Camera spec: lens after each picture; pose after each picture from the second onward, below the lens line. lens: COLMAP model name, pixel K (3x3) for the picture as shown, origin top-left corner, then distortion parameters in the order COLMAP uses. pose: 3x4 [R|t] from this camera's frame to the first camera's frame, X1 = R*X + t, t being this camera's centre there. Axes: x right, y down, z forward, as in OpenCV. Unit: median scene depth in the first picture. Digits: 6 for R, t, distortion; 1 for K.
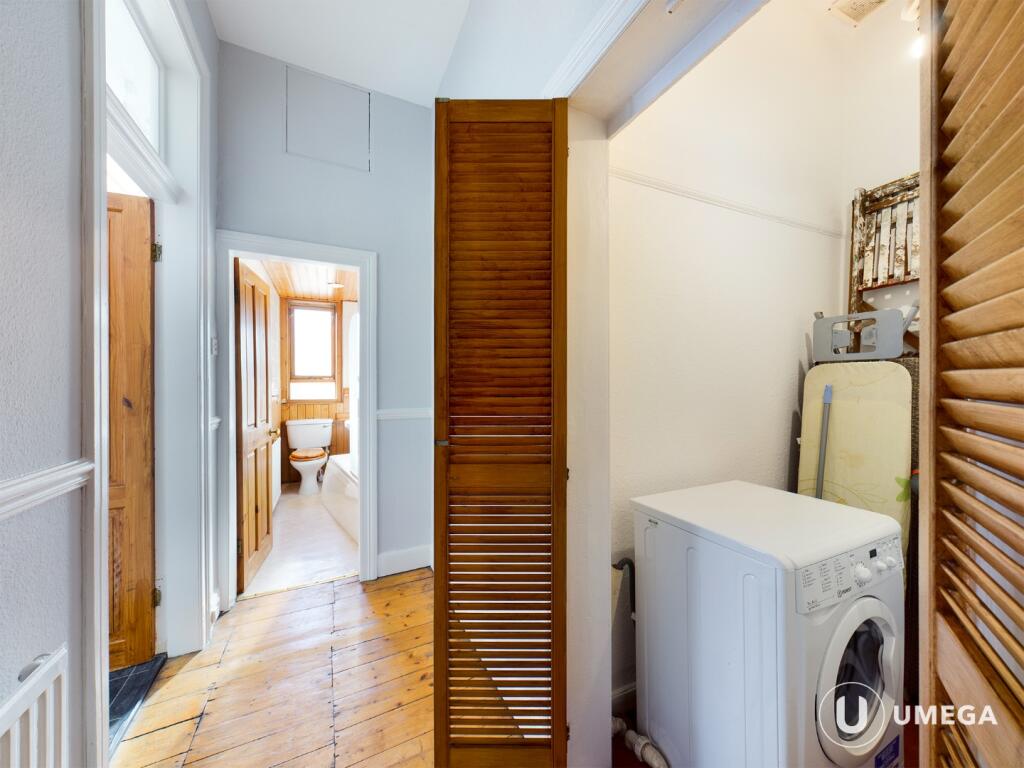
lens RADIAL K [[374.7, 0, 517.2], [0, 374.7, 384.6], [0, 0, 1]] dist [-0.000658, -0.000231]
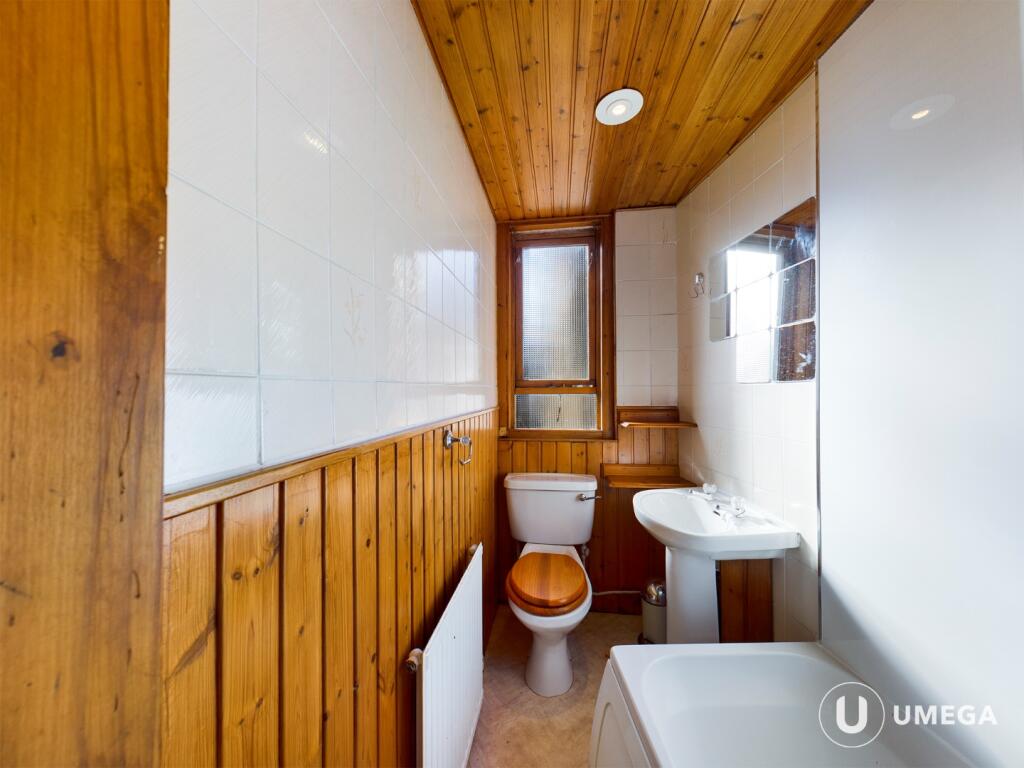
lens RADIAL K [[374.7, 0, 511.6], [0, 374.7, 385.9], [0, 0, 1]] dist [-0.000658, -0.000231]
pose [[0.834386, 0.000165, -0.551180, -0.336736], [-0.004506, 0.999969, -0.006521, -0.013093], [0.551162, 0.007925, 0.834361, 0.585844]]
